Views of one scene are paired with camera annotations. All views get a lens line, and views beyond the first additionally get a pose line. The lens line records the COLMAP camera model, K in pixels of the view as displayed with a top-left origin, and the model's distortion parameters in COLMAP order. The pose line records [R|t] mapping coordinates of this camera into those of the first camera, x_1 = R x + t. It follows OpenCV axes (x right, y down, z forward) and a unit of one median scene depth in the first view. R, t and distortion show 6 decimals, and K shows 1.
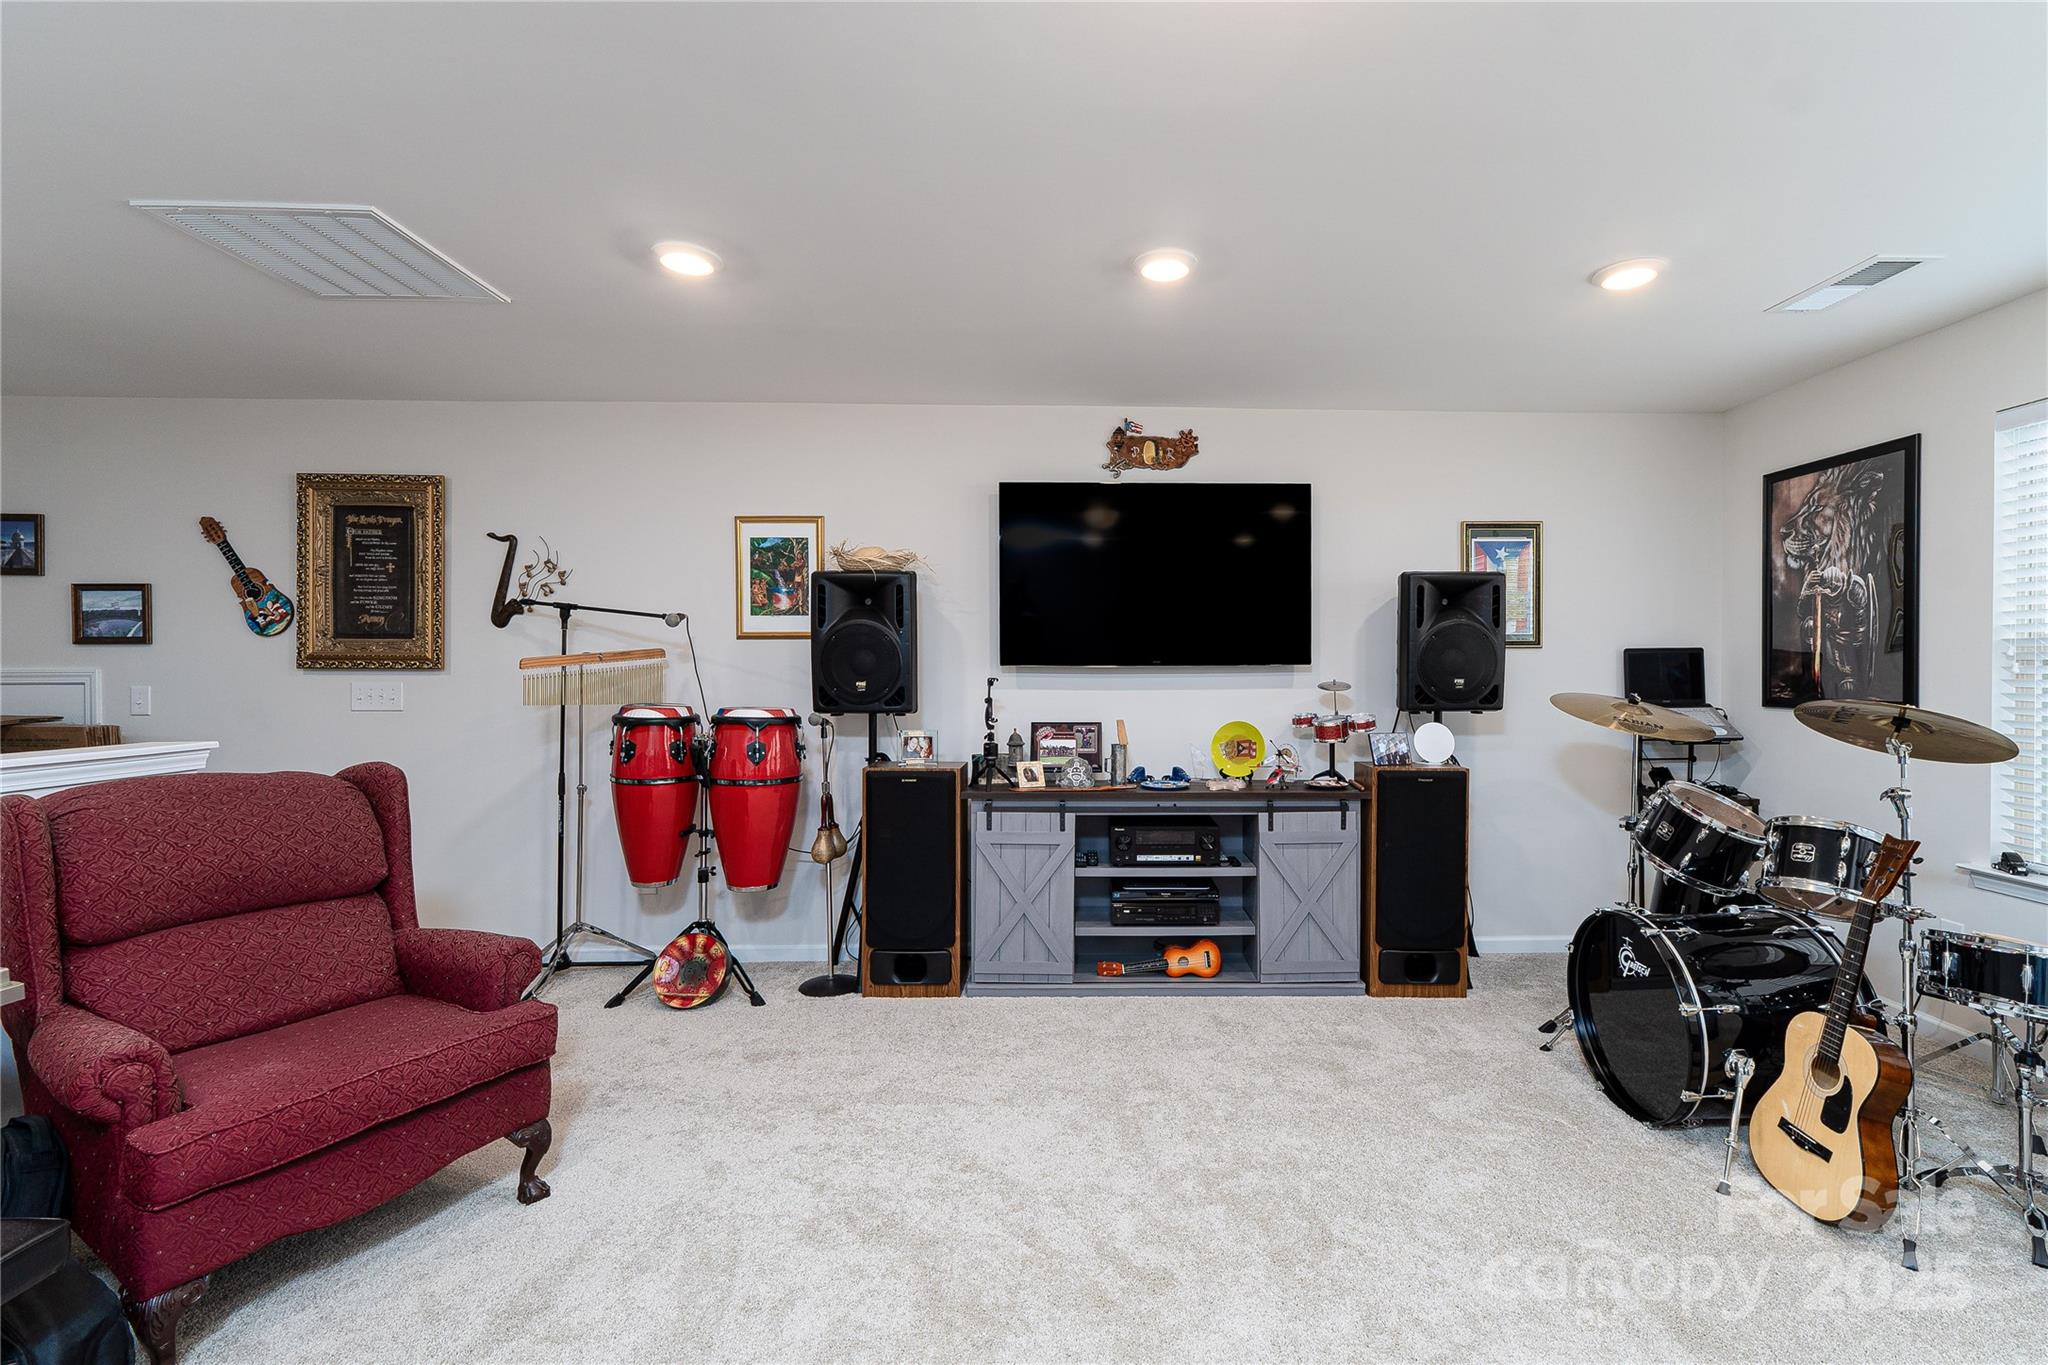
lens RADIAL K [[860.8, 0, 1025.2], [0, 860.8, 672.6], [0, 0, 1]] dist [0.004815, 0.000344]
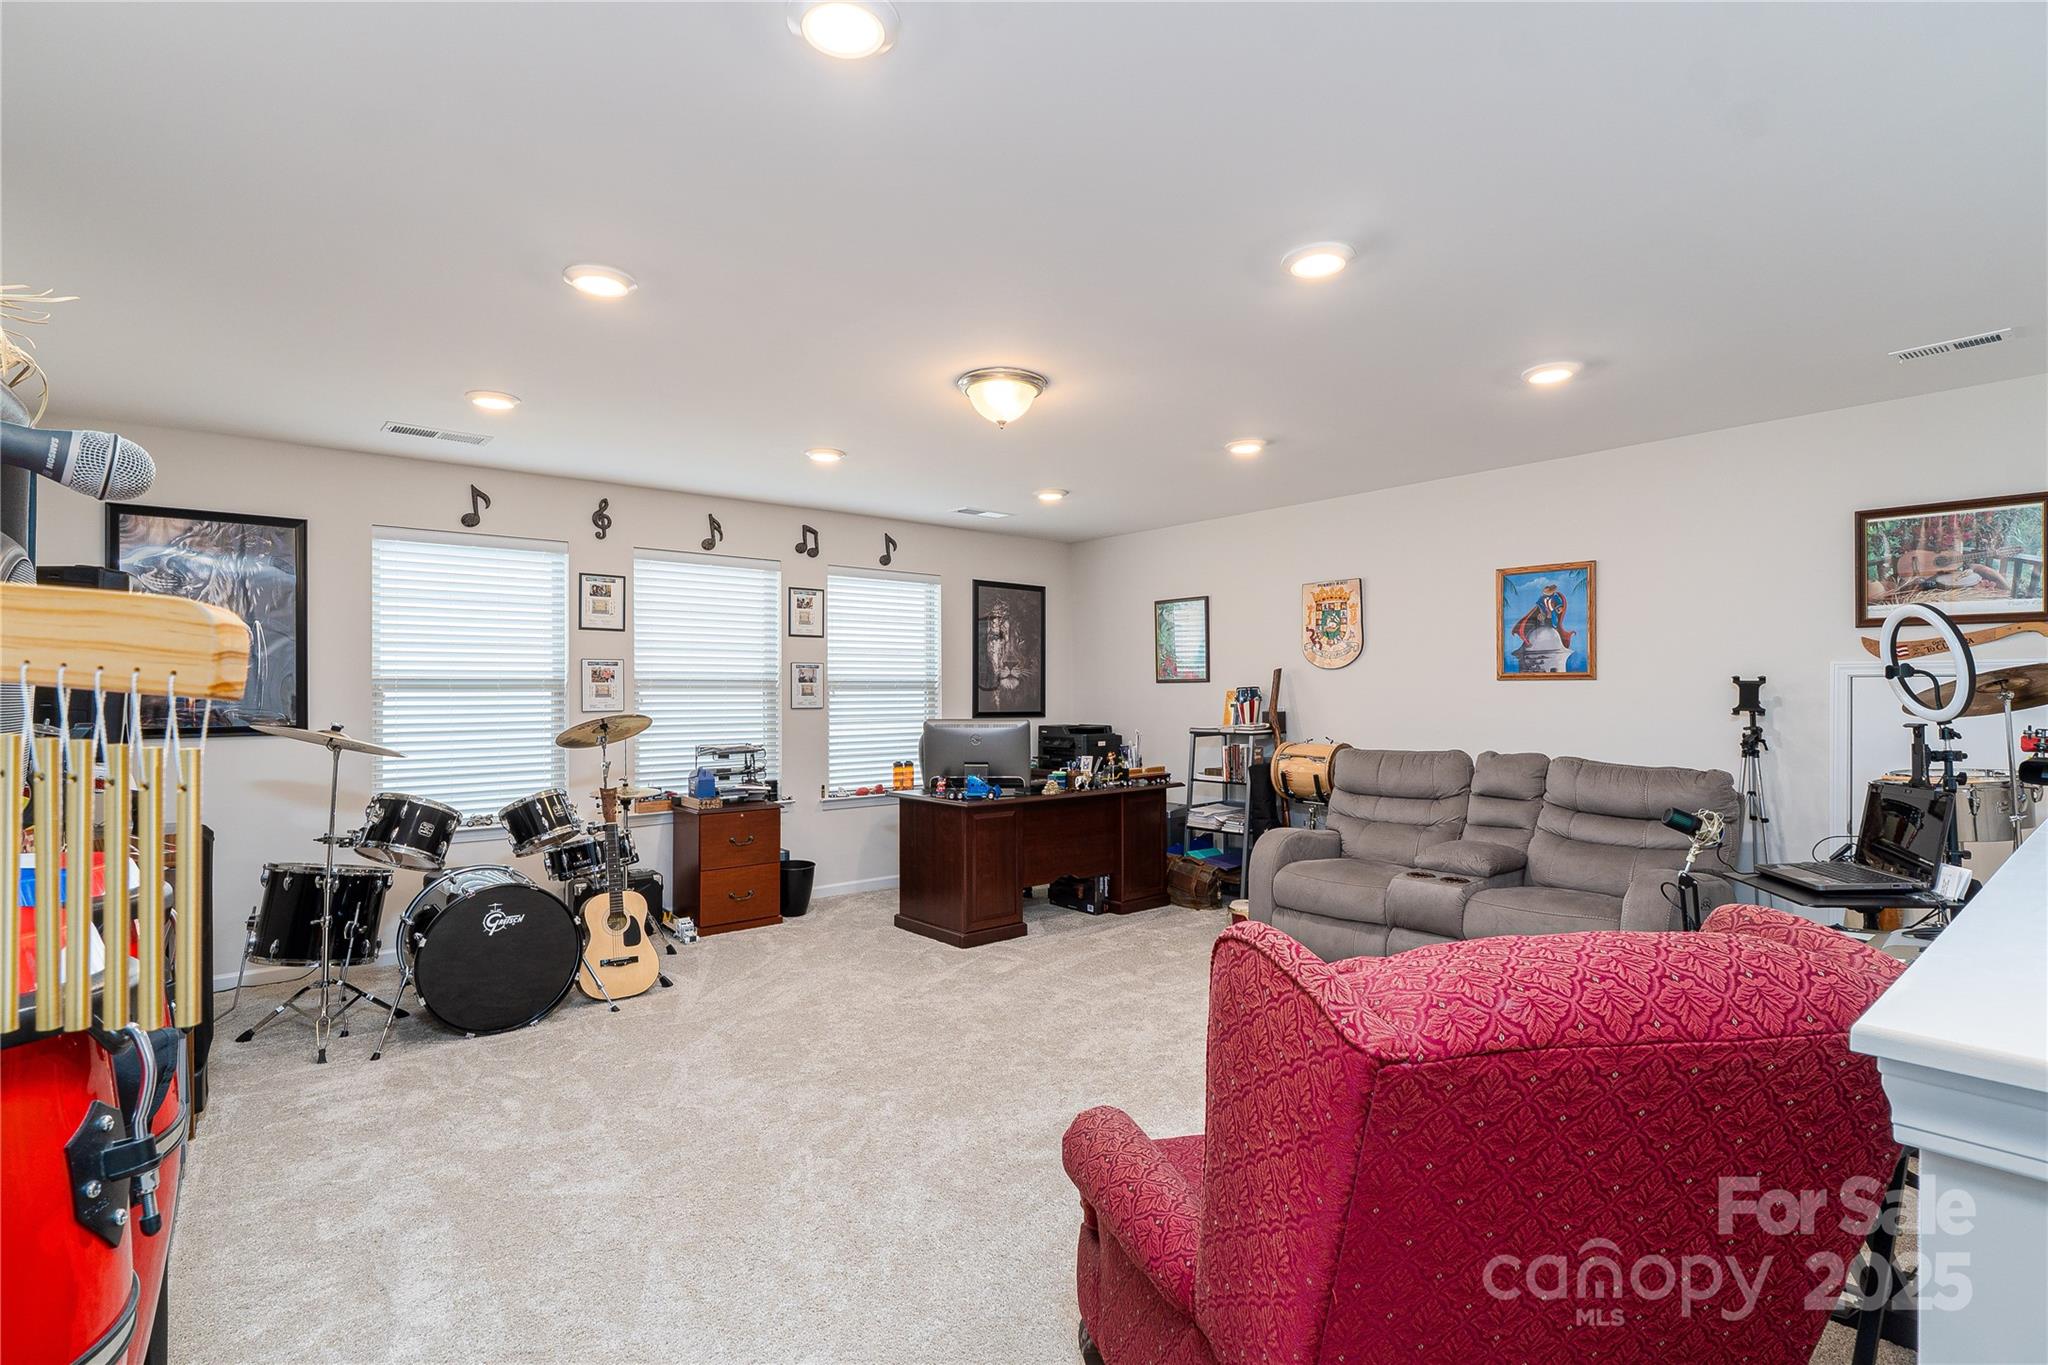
lens RADIAL K [[976.9, 0, 1024.0], [0, 976.9, 682.5], [0, 0, 1]] dist [0.000082, 0.000013]
pose [[-0.628907, 0.009235, 0.777426, -0.964224], [0.008298, 0.999952, -0.005166, -0.014930], [-0.777436, 0.003202, -0.628953, 1.305803]]
